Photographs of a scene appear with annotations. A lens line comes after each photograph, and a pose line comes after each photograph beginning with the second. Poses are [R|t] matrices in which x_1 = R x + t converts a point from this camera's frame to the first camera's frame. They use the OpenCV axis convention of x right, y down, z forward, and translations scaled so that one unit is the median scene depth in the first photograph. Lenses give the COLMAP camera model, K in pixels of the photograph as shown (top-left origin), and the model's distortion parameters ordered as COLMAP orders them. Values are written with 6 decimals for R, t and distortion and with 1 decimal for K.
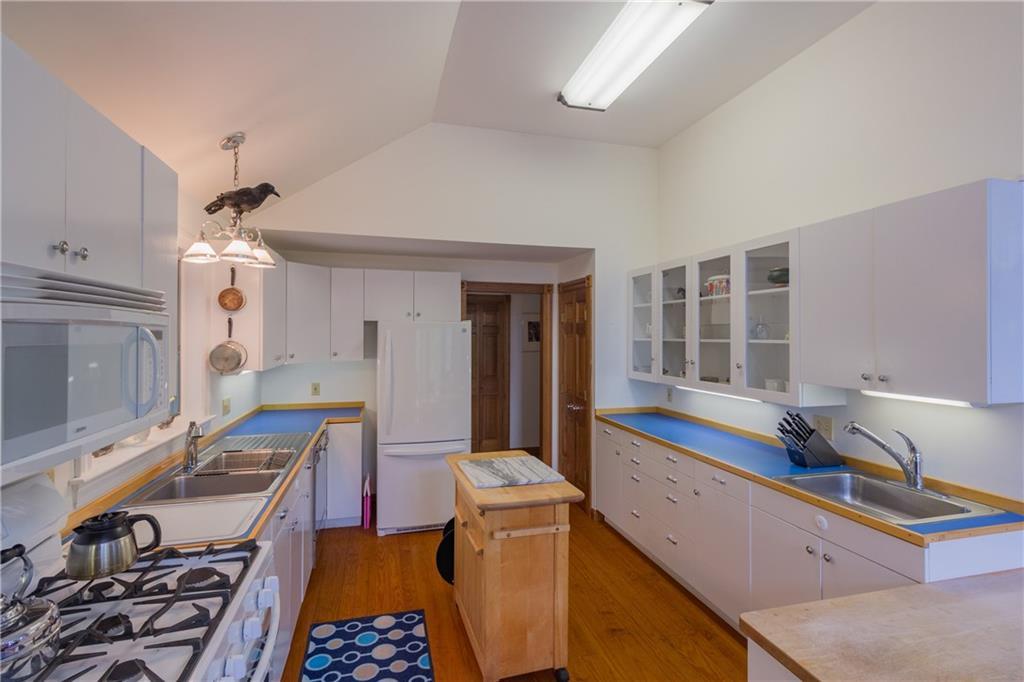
lens RADIAL K [[474.2, 0, 514.5], [0, 474.2, 332.2], [0, 0, 1]] dist [0.001815, 0.000393]
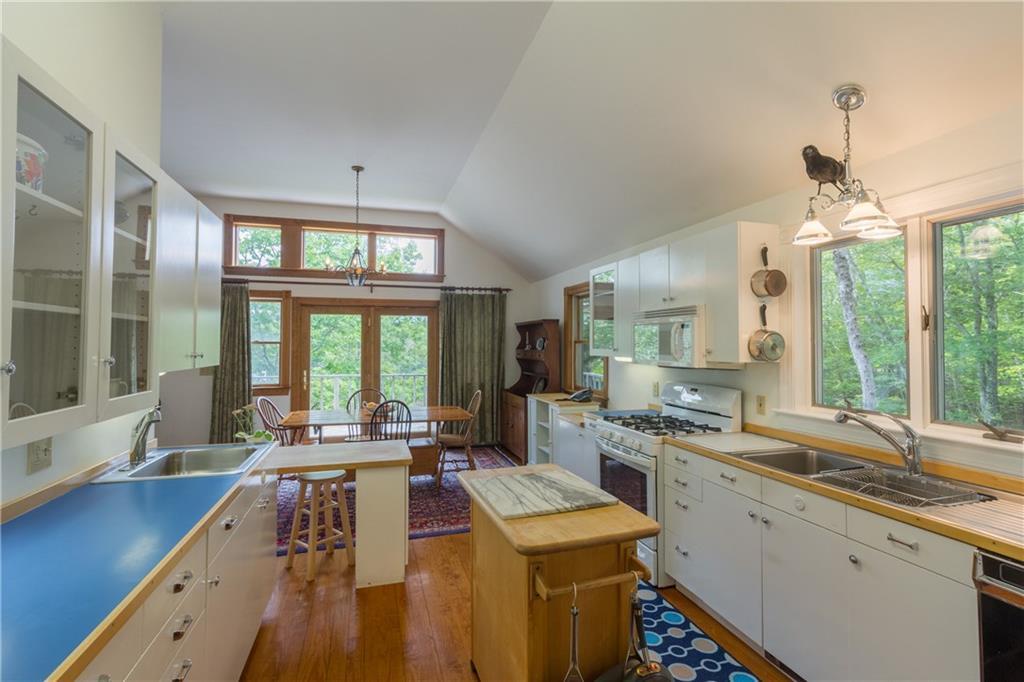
lens RADIAL K [[475.8, 0, 512.1], [0, 475.8, 332.1], [0, 0, 1]] dist [0.001515, 0.000541]
pose [[-0.999597, -0.003117, -0.028229, 0.053495], [-0.002287, 0.999566, -0.029353, 0.063144], [0.028308, -0.029277, -0.999170, 1.841507]]
